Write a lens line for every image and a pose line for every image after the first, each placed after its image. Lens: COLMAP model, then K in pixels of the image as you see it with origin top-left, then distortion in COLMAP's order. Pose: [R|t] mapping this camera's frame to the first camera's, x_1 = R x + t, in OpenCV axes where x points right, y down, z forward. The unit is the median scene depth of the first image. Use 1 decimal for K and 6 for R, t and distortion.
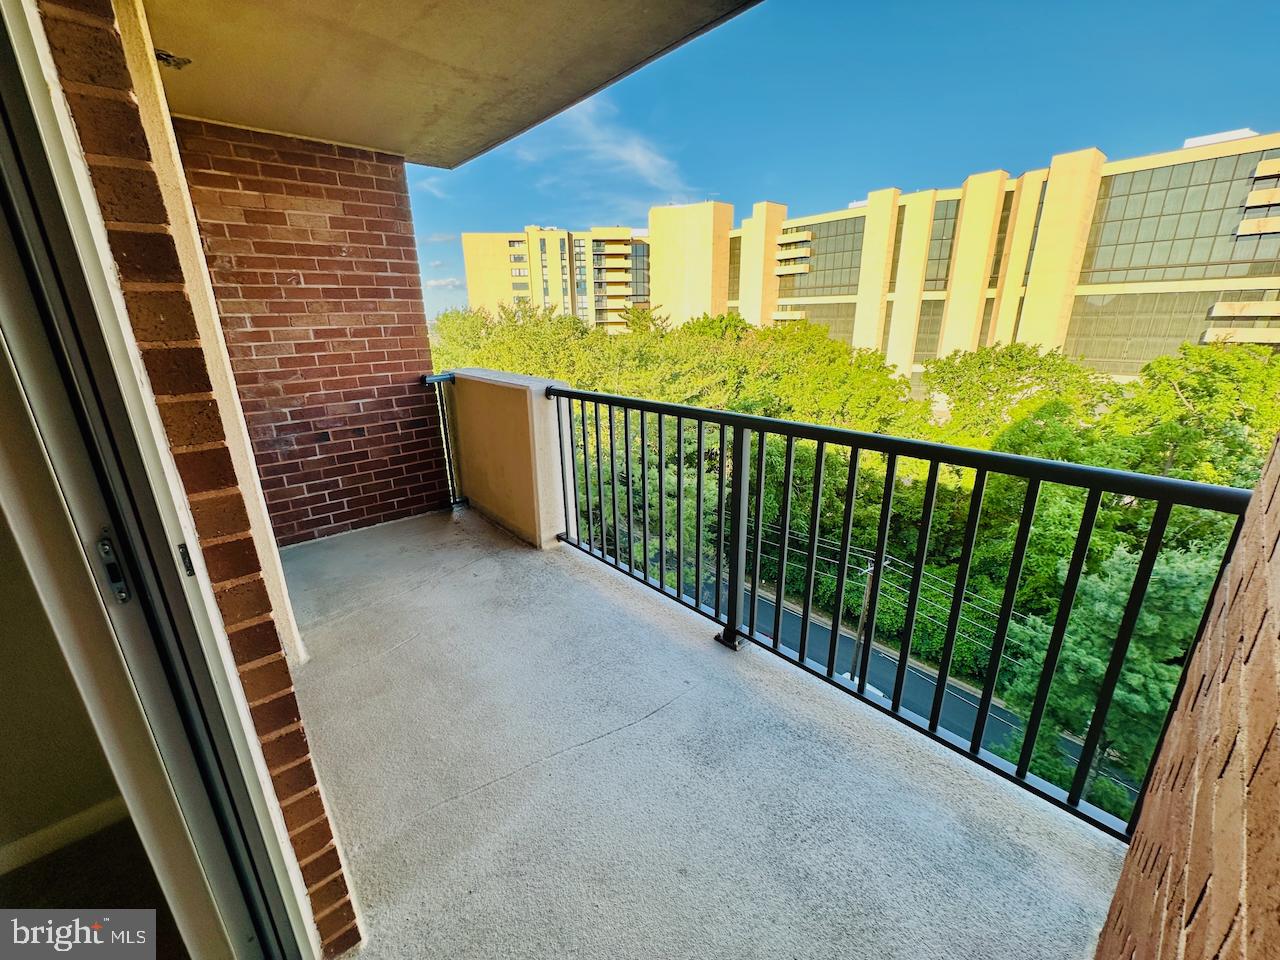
lens RADIAL K [[515.6, 0, 642.0], [0, 515.6, 485.3], [0, 0, 1]] dist [0.001006, 0.000346]
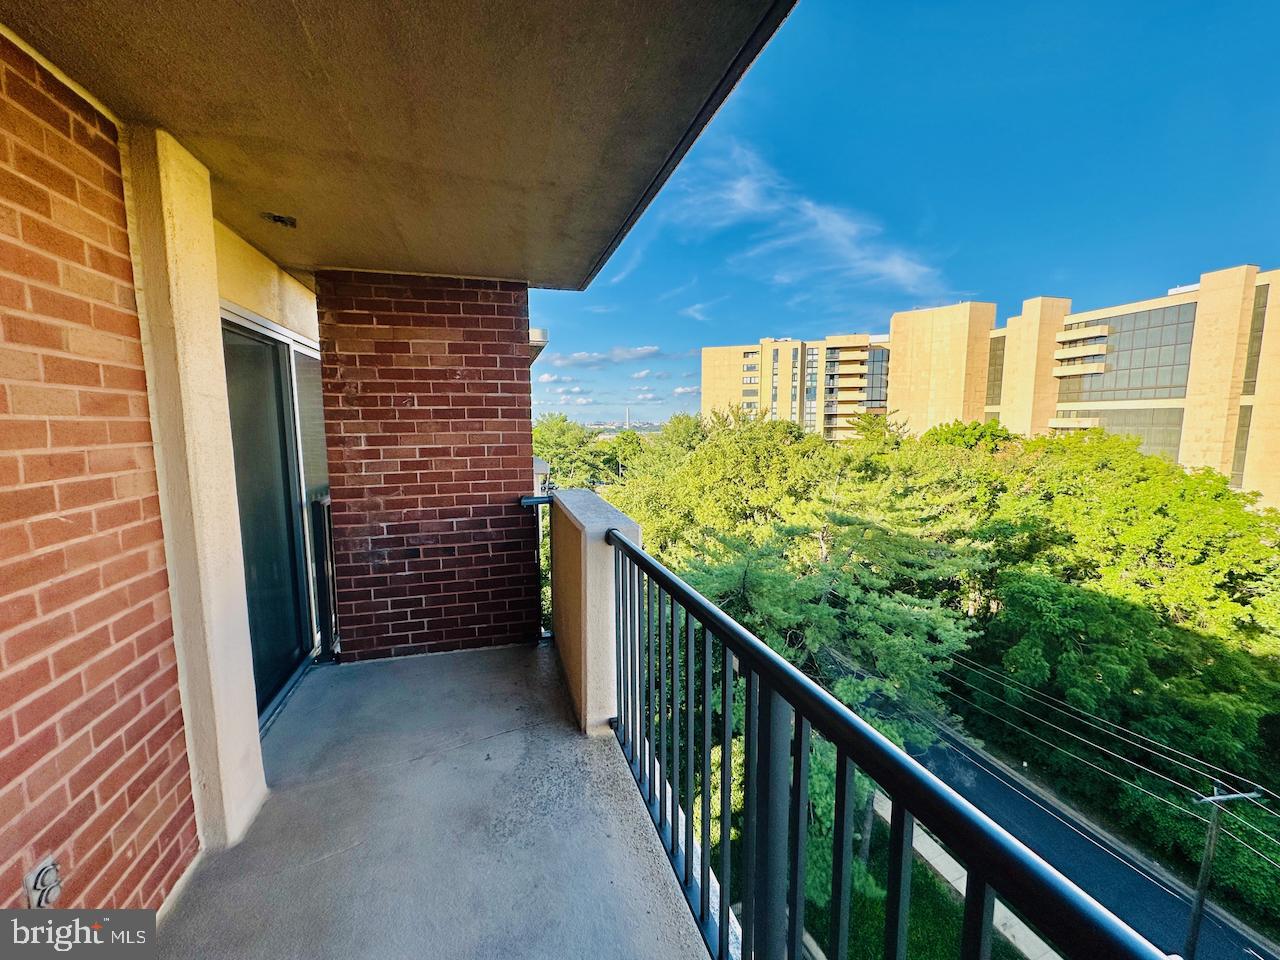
lens RADIAL K [[515.6, 0, 642.0], [0, 515.6, 485.3], [0, 0, 1]] dist [0.001006, 0.000346]
pose [[0.907302, 0.063203, -0.415703, 0.157460], [-0.140385, 0.977443, -0.157790, -0.114930], [0.396353, 0.201522, 0.895708, 0.244420]]
